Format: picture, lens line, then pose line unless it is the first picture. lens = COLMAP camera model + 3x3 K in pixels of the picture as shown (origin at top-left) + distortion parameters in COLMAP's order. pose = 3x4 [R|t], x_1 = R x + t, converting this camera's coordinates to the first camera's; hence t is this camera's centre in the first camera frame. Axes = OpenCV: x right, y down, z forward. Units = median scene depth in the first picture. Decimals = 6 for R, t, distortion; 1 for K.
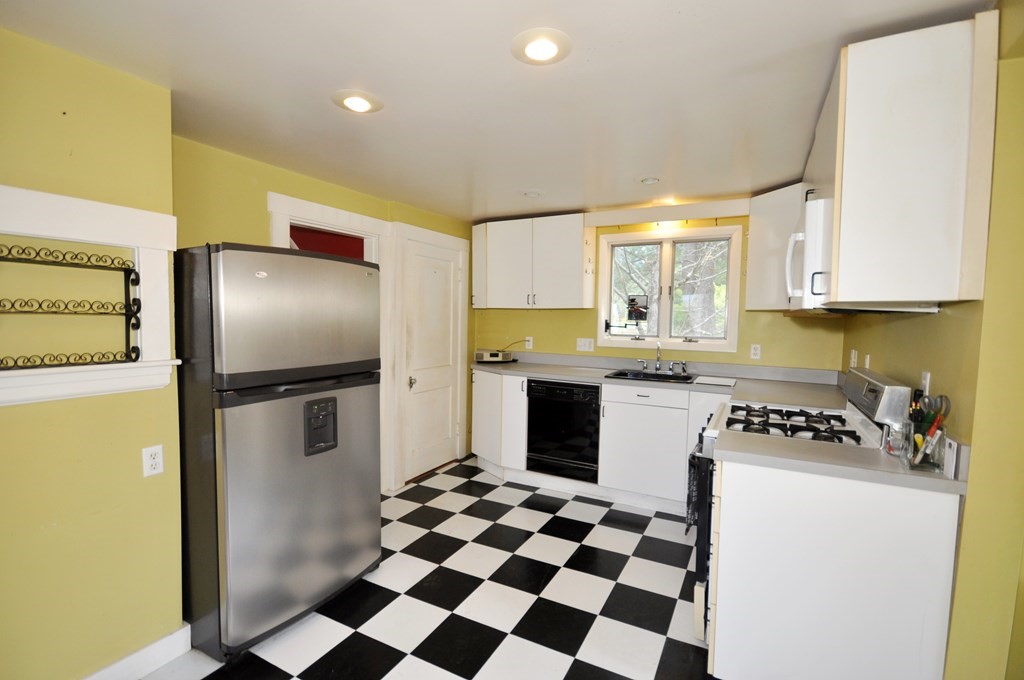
lens RADIAL K [[466.1, 0, 510.9], [0, 466.1, 342.2], [0, 0, 1]] dist [-0.002013, -0.000061]
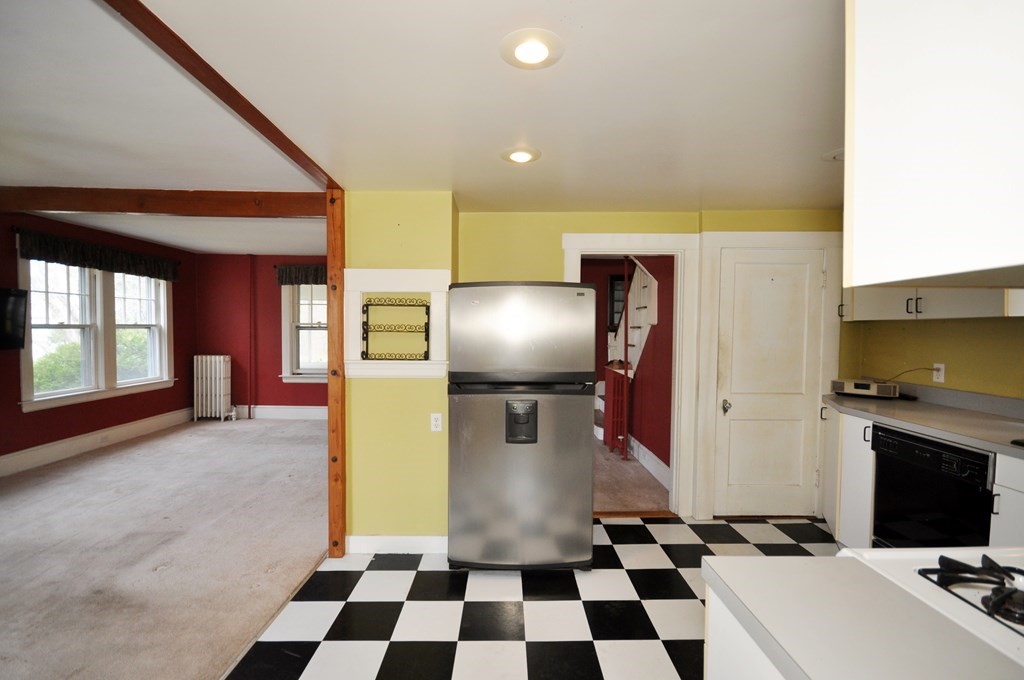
lens RADIAL K [[445.3, 0, 511.5], [0, 445.3, 335.2], [0, 0, 1]] dist [-0.002149, -0.003414]
pose [[0.483787, -0.002090, -0.875184, 0.335646], [-0.045443, 0.998588, -0.027505, -0.007932], [0.874005, 0.053078, 0.483009, 0.220537]]
